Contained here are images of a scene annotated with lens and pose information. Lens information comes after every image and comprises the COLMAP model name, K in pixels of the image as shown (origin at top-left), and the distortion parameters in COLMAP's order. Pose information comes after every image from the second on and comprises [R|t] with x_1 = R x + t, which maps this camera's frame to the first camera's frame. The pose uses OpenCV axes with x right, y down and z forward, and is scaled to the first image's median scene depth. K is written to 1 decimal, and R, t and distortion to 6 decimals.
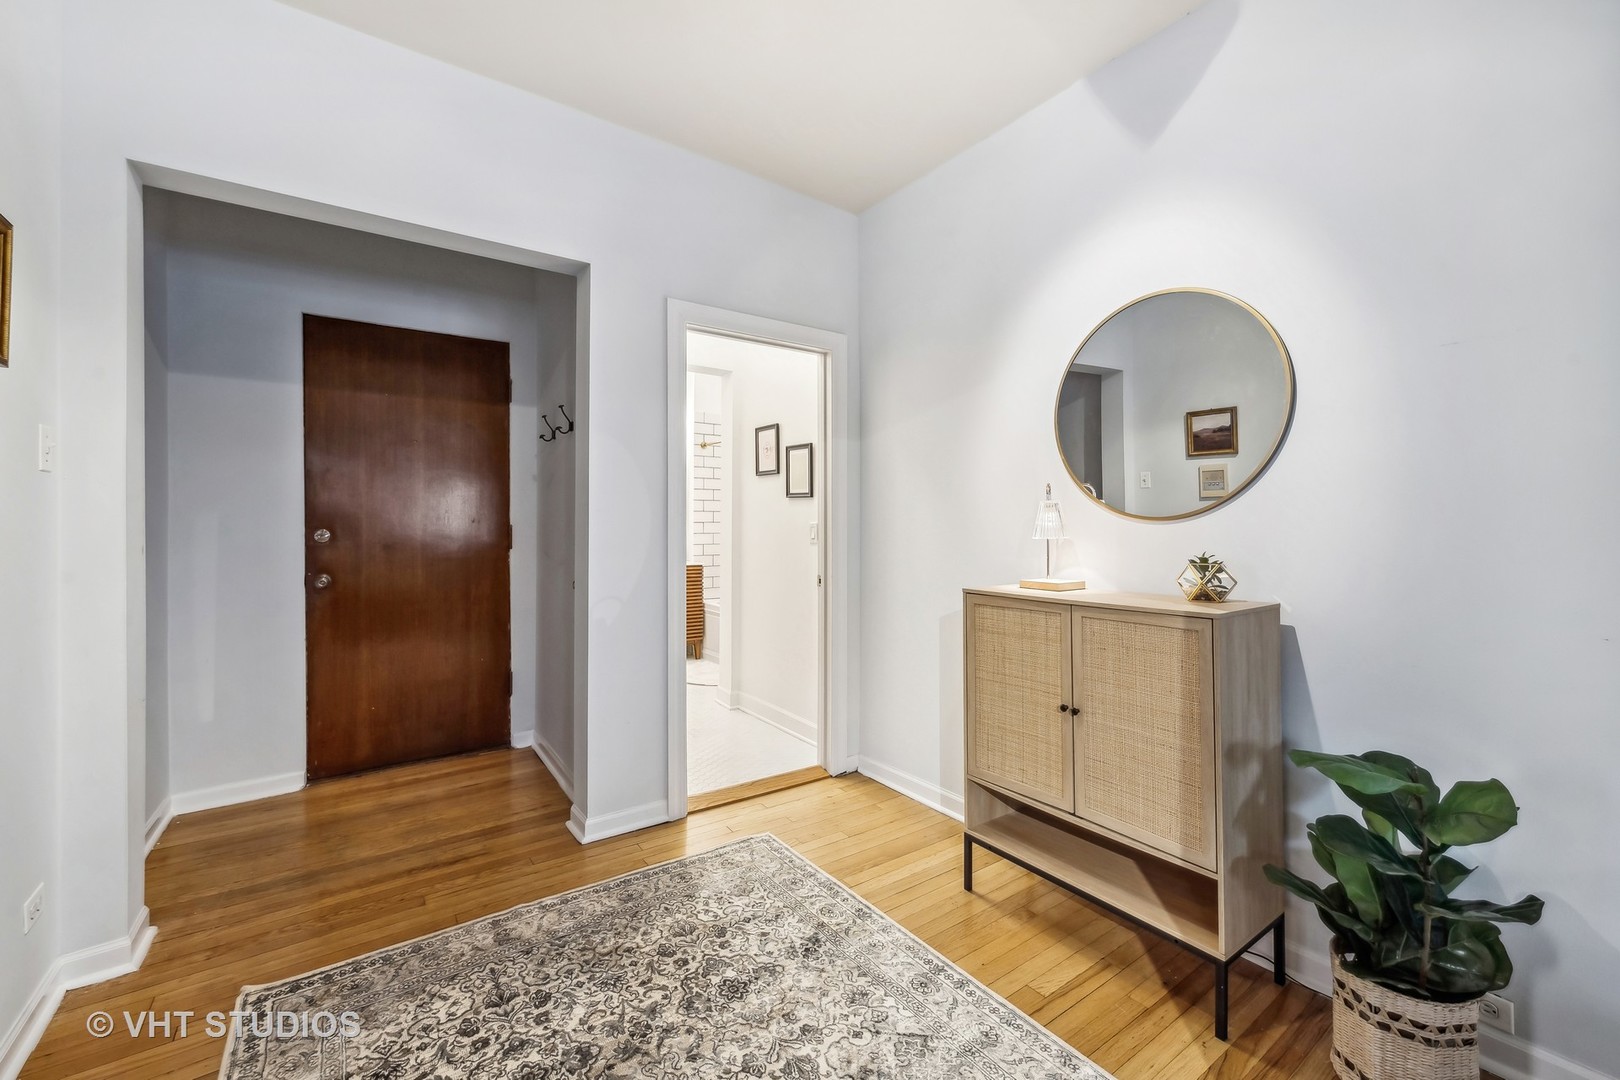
lens RADIAL K [[627.9, 0, 807.8], [0, 627.9, 512.6], [0, 0, 1]] dist [0.000932, 0.000247]
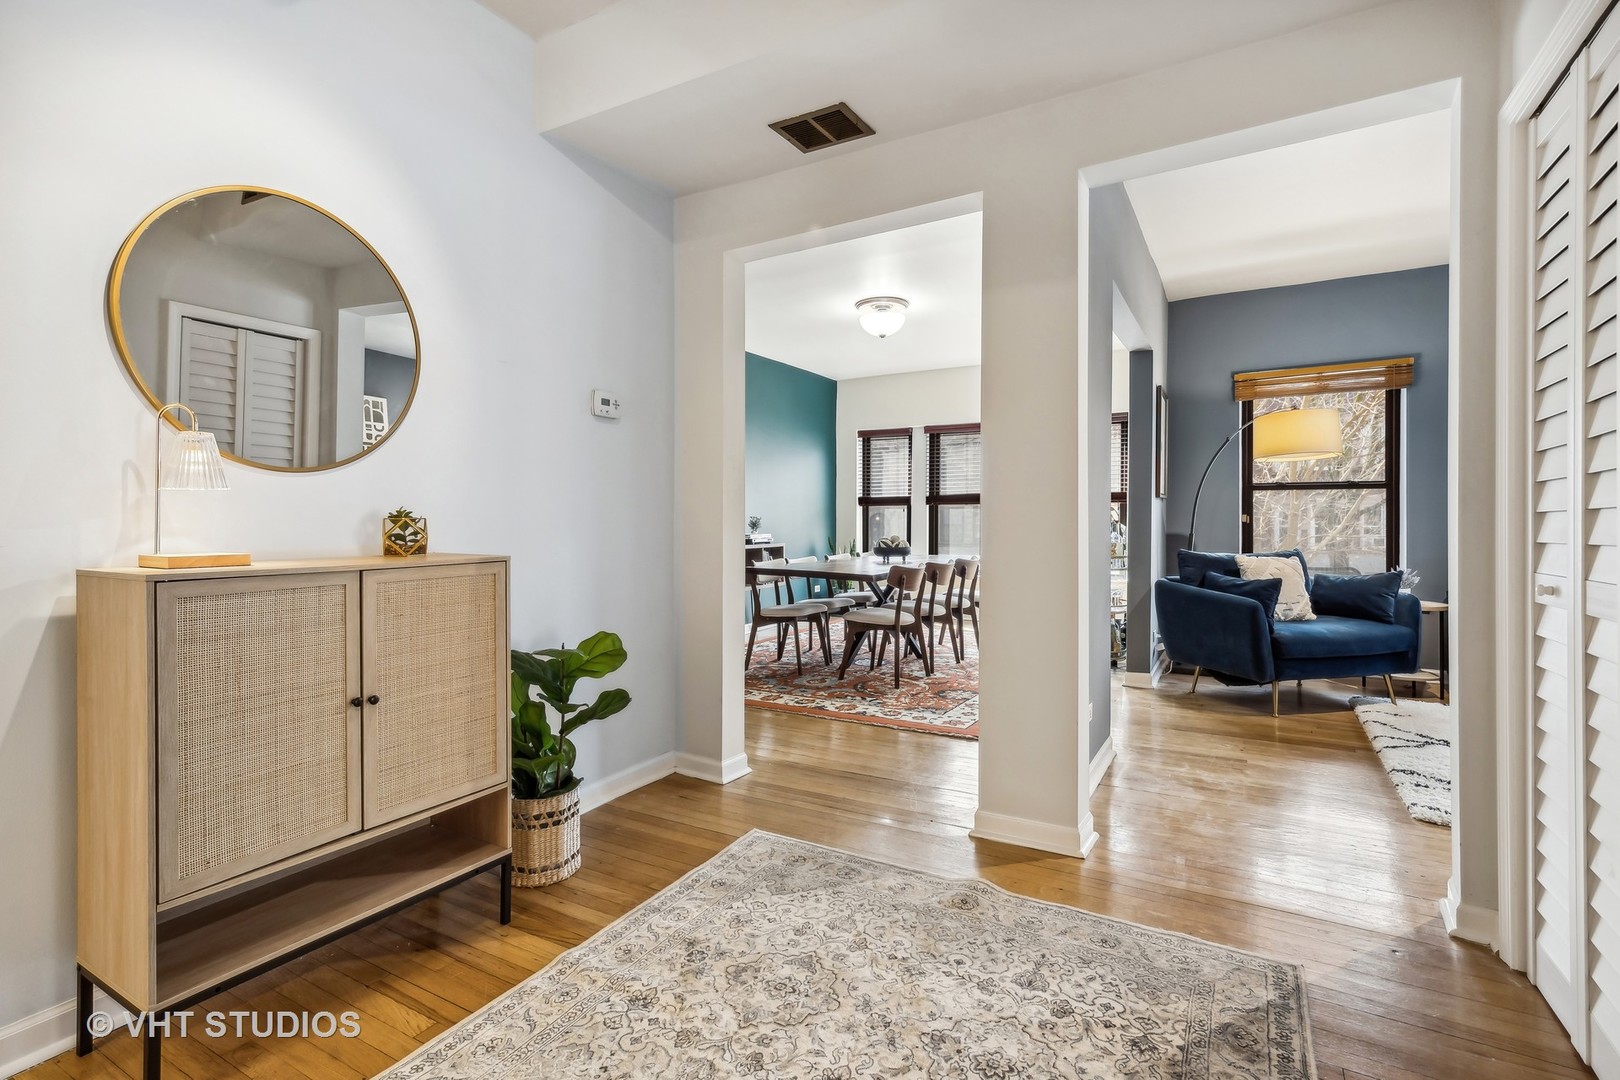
lens RADIAL K [[760.2, 0, 800.6], [0, 760.2, 521.4], [0, 0, 1]] dist [0.000668, 0.000142]
pose [[-0.441562, 0.006700, 0.897206, -0.732918], [-0.016773, 0.999736, -0.015720, 0.097549], [-0.897074, -0.021990, -0.441333, 0.989276]]
